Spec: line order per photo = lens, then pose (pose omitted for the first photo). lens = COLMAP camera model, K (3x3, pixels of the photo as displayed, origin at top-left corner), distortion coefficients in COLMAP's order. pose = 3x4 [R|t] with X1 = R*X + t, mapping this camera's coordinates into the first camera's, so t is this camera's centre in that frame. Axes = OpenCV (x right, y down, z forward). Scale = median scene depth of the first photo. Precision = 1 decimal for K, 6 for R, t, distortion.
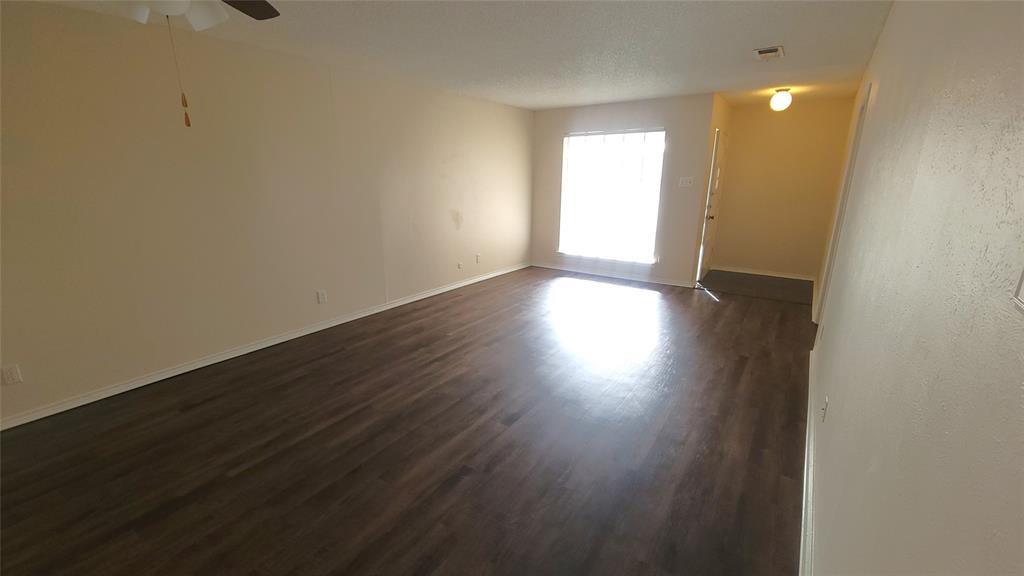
lens RADIAL K [[417.3, 0, 509.0], [0, 417.3, 292.8], [0, 0, 1]] dist [-0.001110, 0.000071]
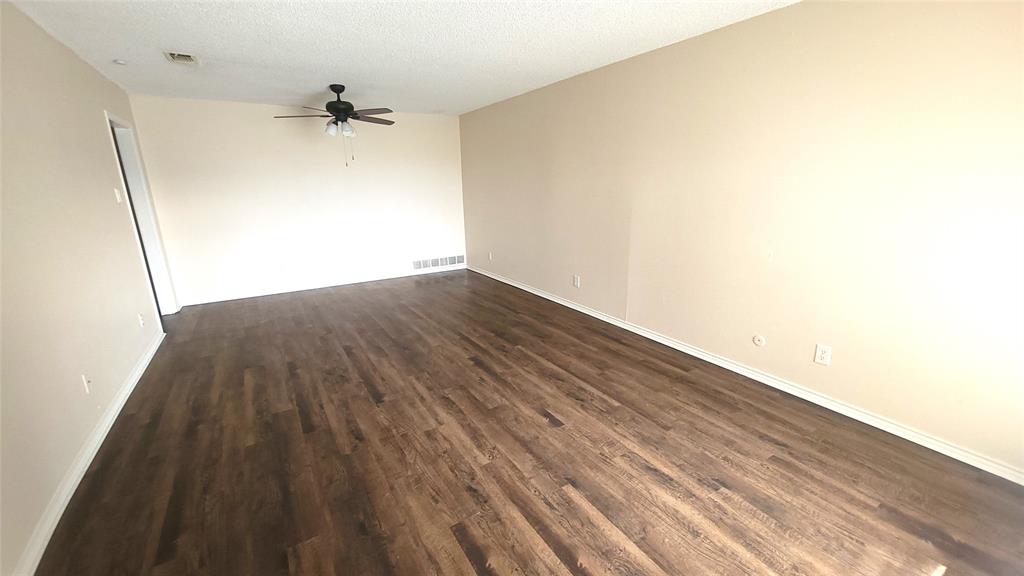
lens RADIAL K [[417.3, 0, 509.0], [0, 417.3, 292.8], [0, 0, 1]] dist [-0.001110, 0.000071]
pose [[-0.399241, 0.247058, -0.882932, 0.769304], [-0.231005, 0.904836, 0.357642, -0.393422], [0.887267, 0.346747, -0.304176, 1.422044]]
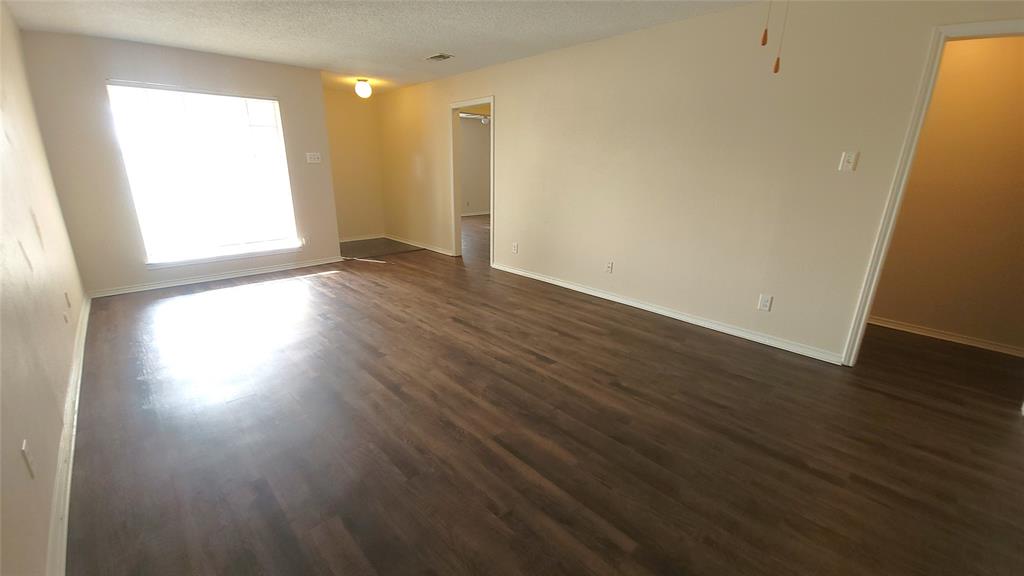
lens RADIAL K [[417.3, 0, 509.0], [0, 417.3, 292.8], [0, 0, 1]] dist [-0.001110, 0.000071]
pose [[0.204919, -0.289233, 0.935068, -0.782170], [0.257388, 0.937642, 0.233623, -0.123015], [-0.944330, 0.192802, 0.266585, 0.574106]]
